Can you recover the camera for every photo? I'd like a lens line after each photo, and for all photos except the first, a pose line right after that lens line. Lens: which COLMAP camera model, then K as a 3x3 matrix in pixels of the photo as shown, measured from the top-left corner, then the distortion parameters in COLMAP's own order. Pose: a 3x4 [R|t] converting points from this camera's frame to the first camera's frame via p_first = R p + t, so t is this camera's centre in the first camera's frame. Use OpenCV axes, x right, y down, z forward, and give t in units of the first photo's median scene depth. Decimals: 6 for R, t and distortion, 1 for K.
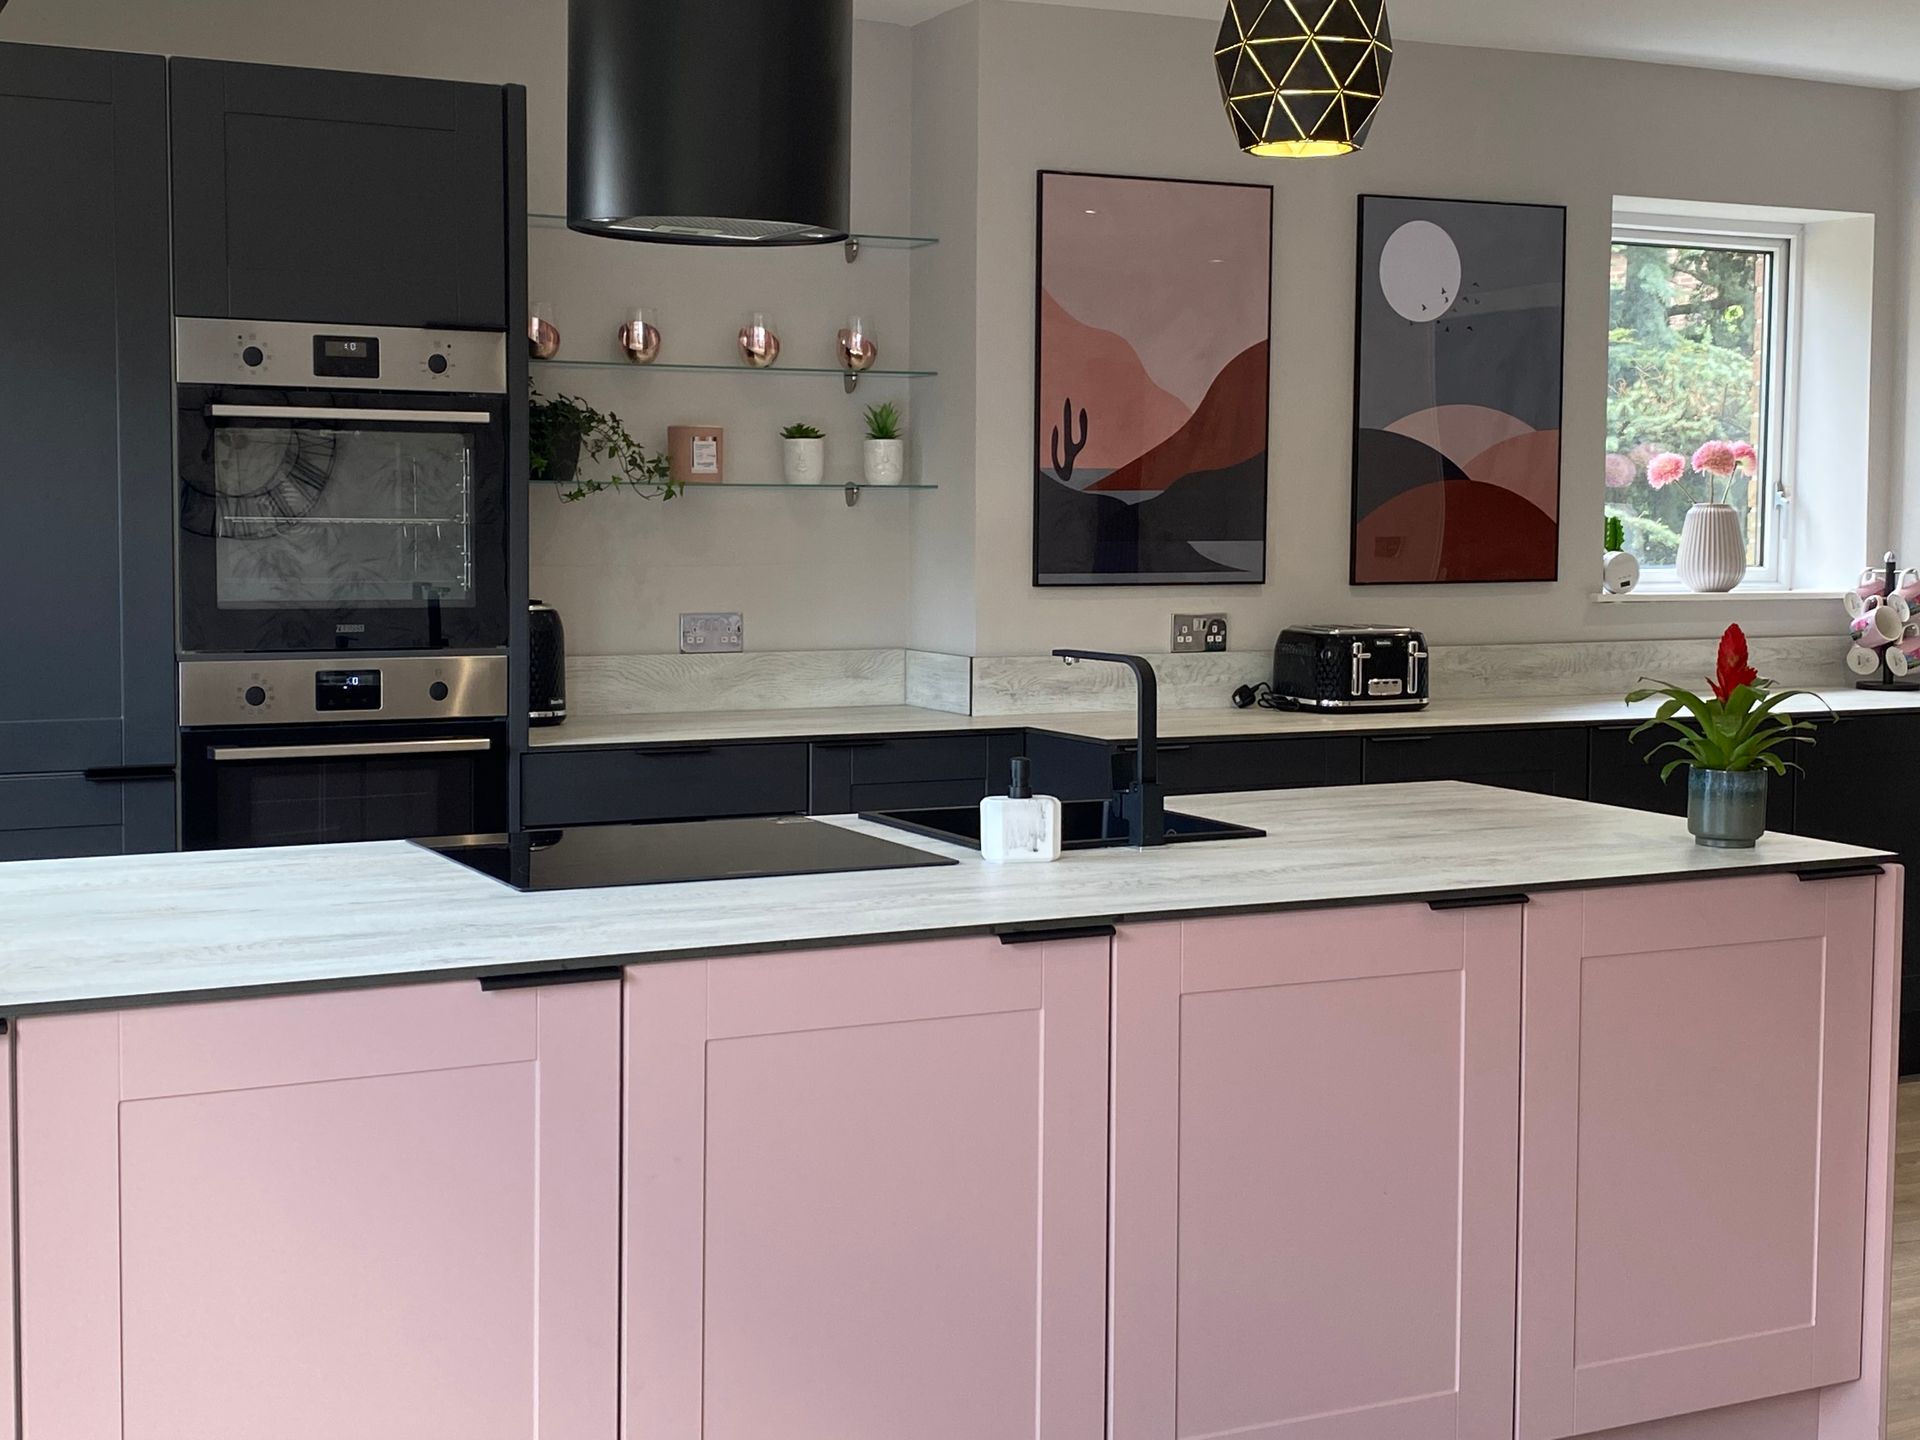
lens RADIAL K [[2572.3, 0, 974.8], [0, 2572.3, 707.4], [0, 0, 1]] dist [0.108814, 0.000000]
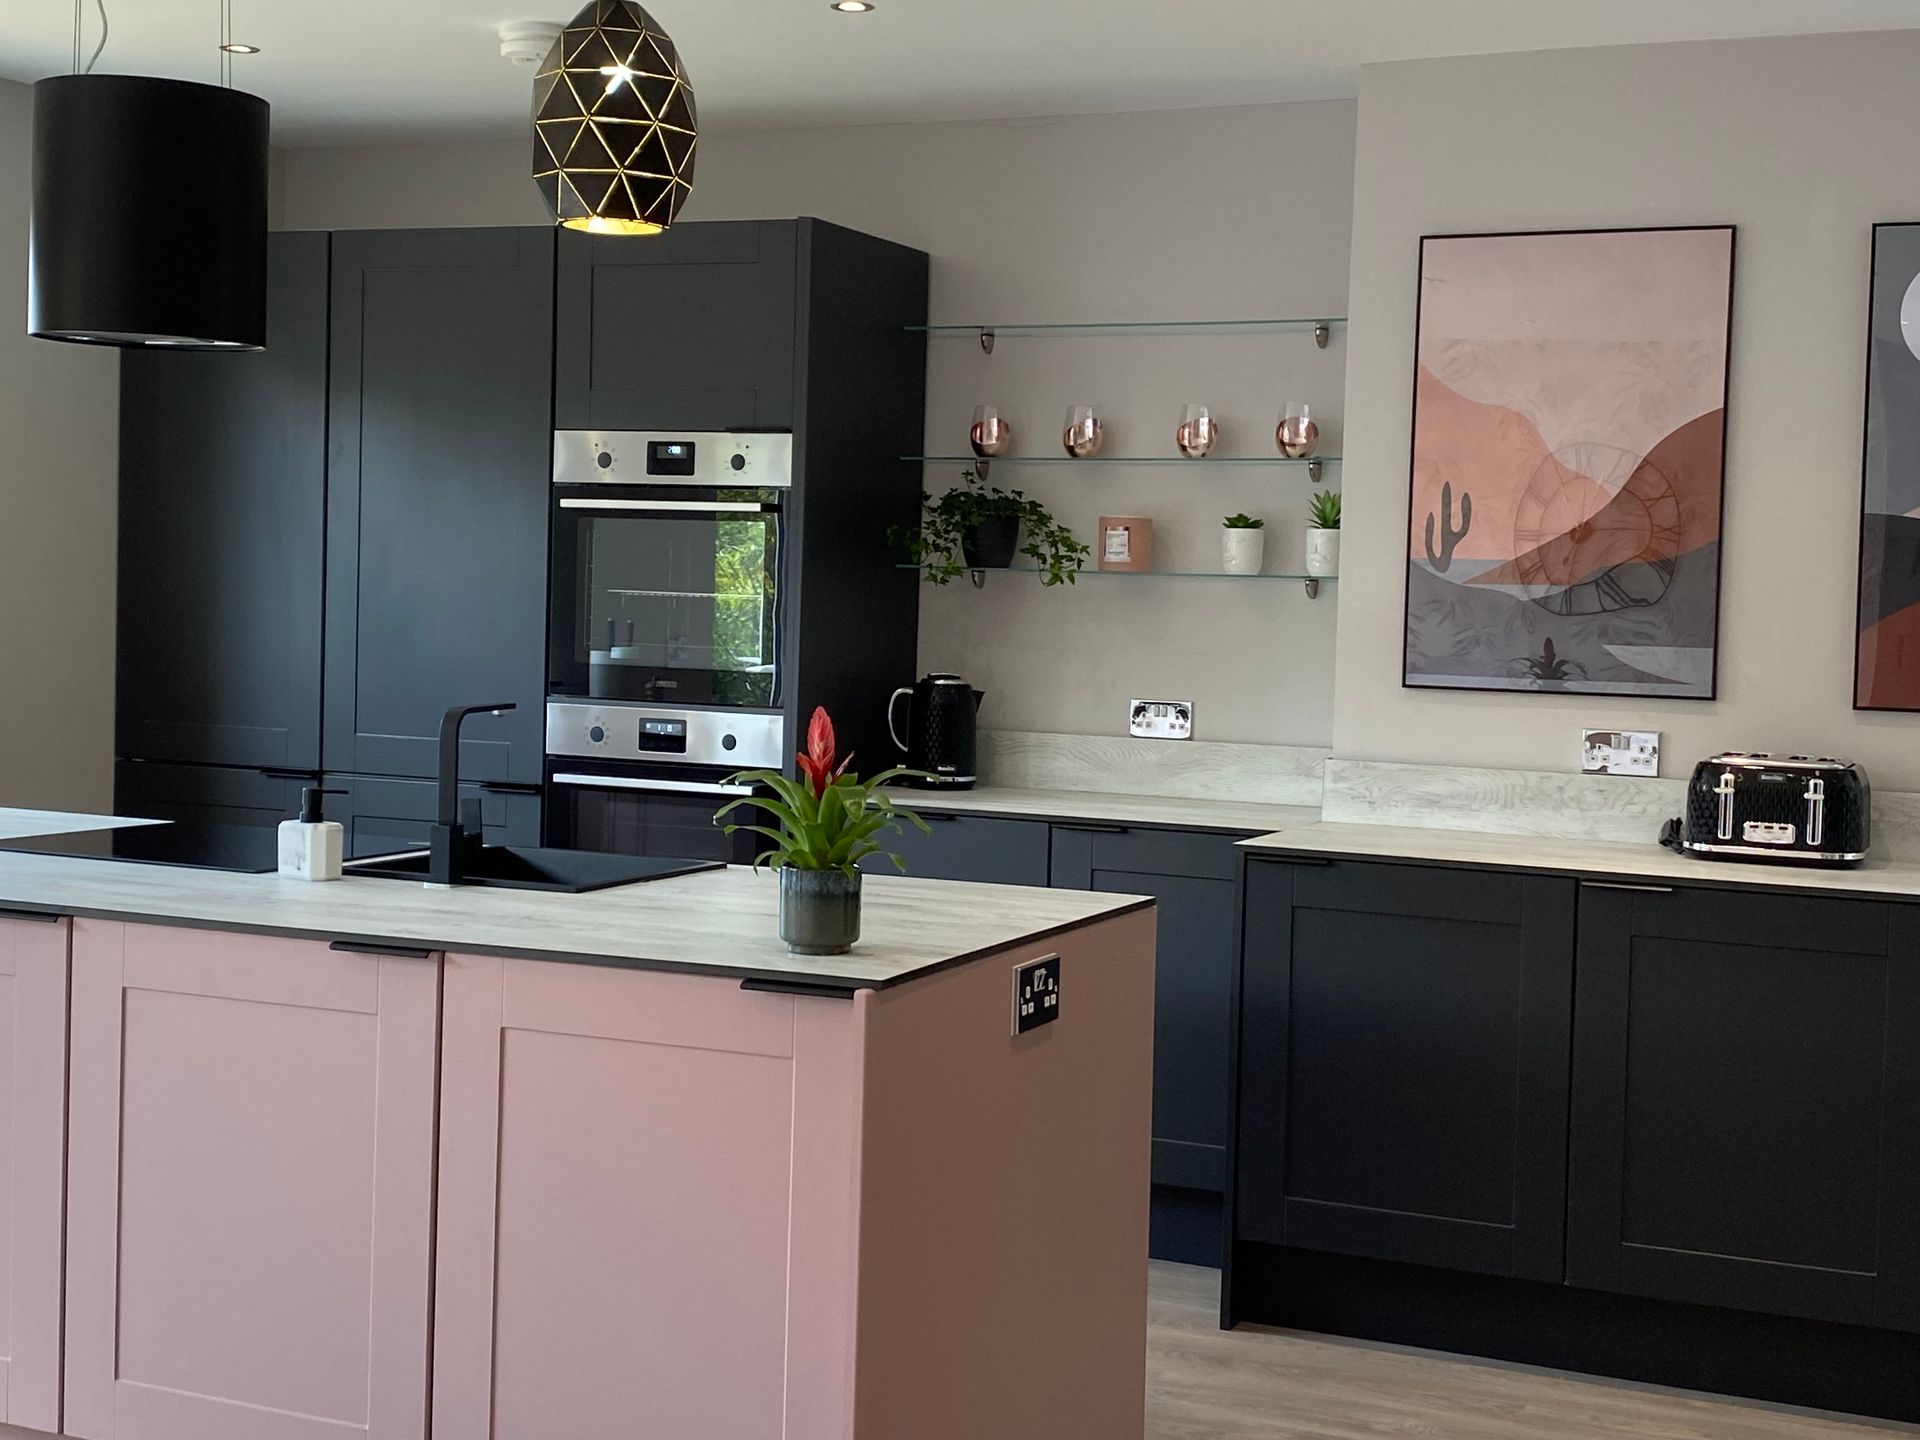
lens RADIAL K [[2572.3, 0, 945.6], [0, 2572.3, 696.8], [0, 0, 1]] dist [0.108814, 0.000000]
pose [[0.621020, 0.045616, -0.782466, 0.641843], [-0.087926, 0.996058, -0.011715, -0.018423], [0.778847, 0.076074, 0.622583, 0.301077]]
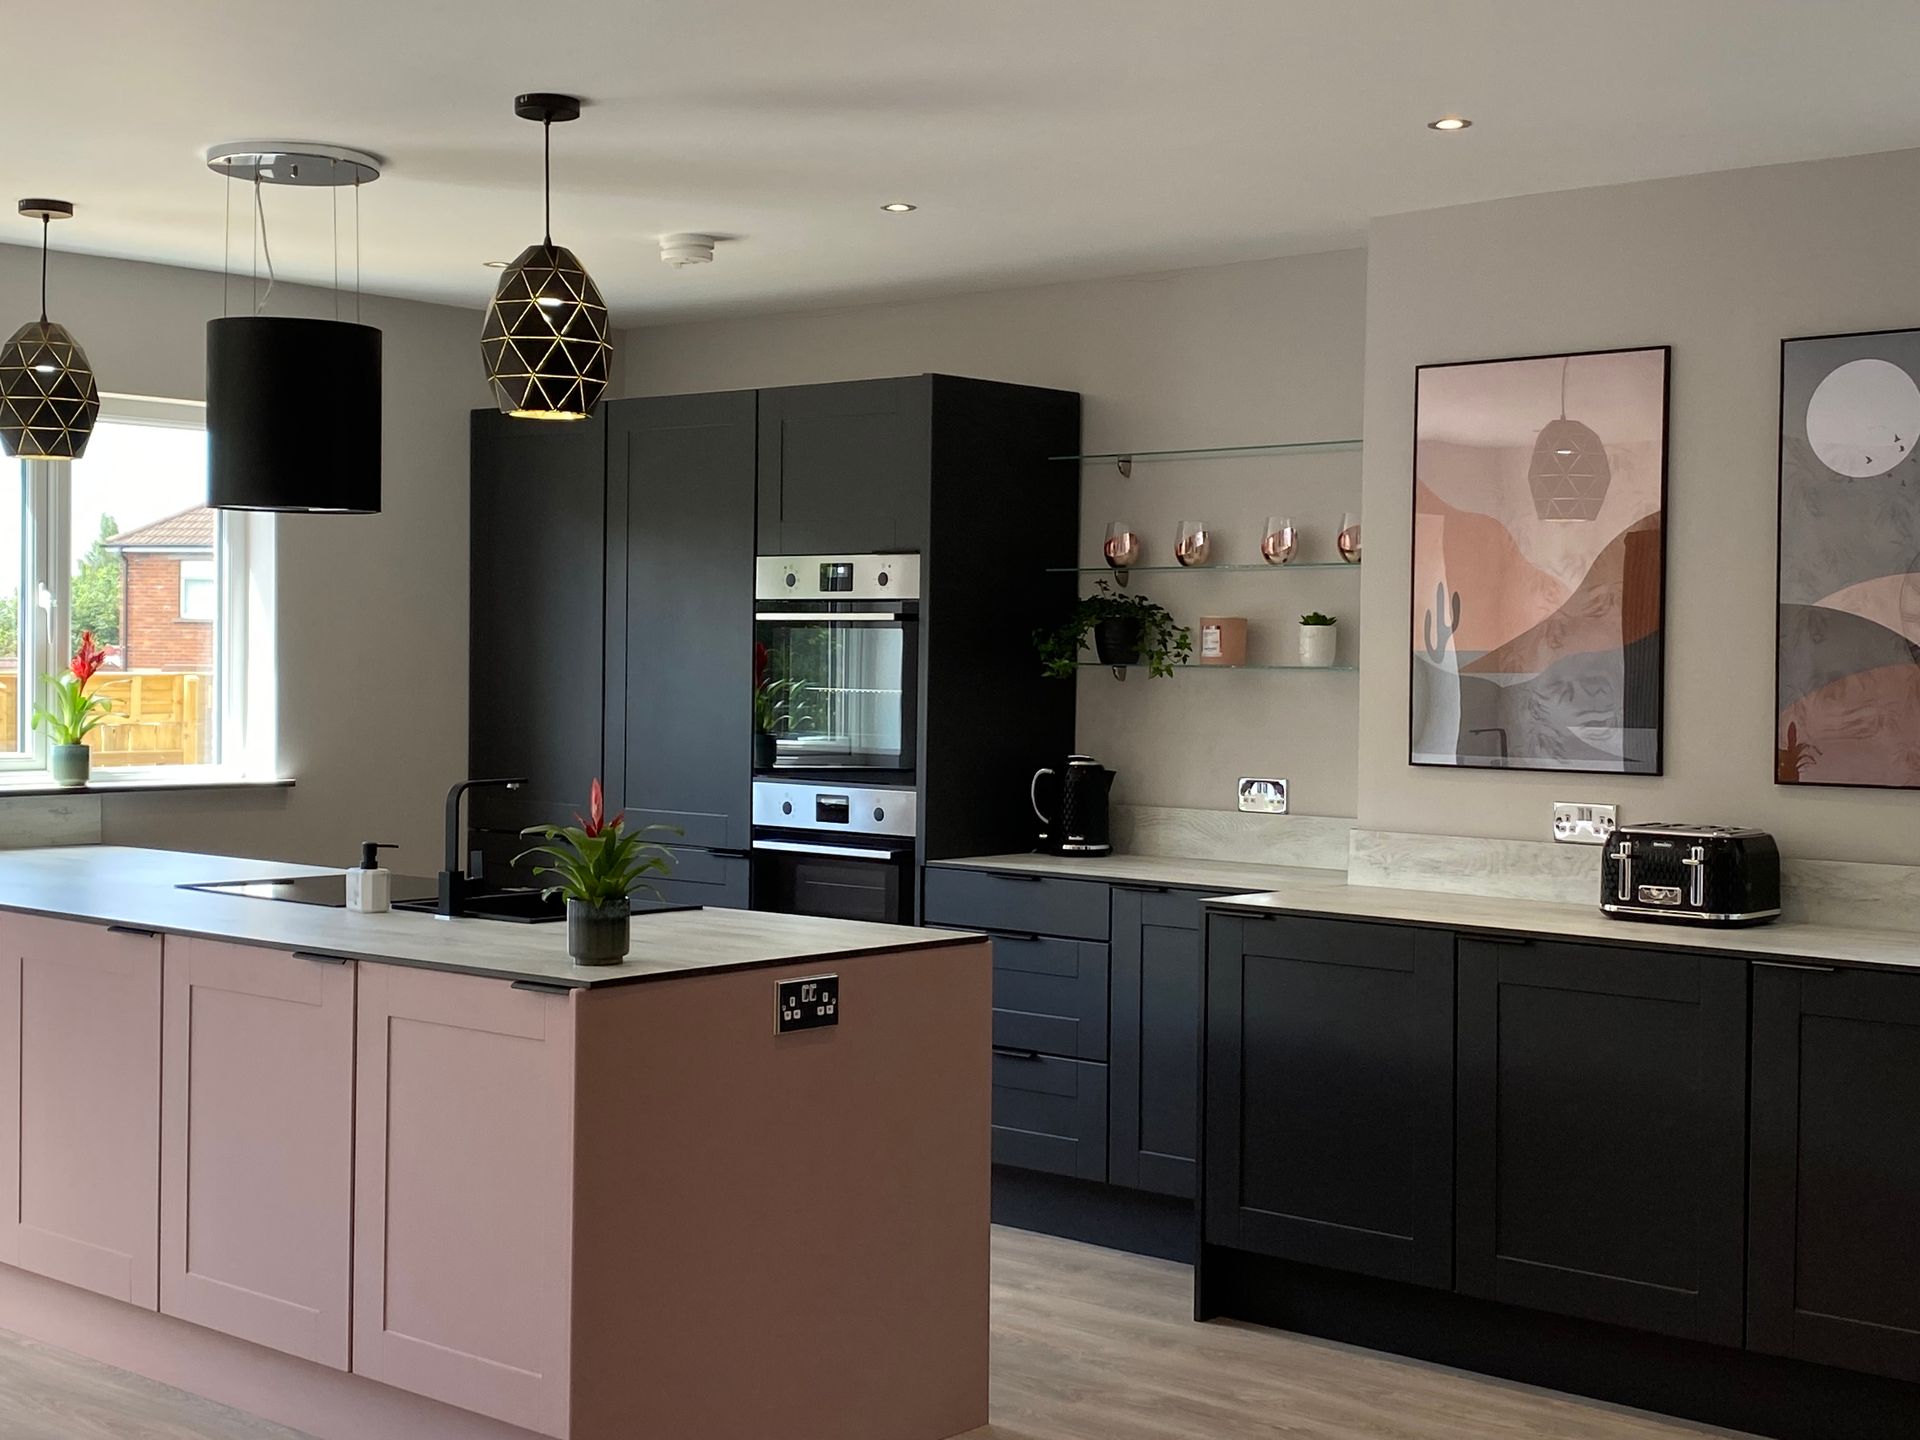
lens RADIAL K [[2572.3, 0, 956.2], [0, 2572.3, 707.3], [0, 0, 1]] dist [0.108814, 0.000000]
pose [[0.362605, 0.015619, -0.931812, 0.919946], [-0.085407, 0.996209, -0.016537, -0.037495], [0.928021, 0.085580, 0.362564, 0.455246]]
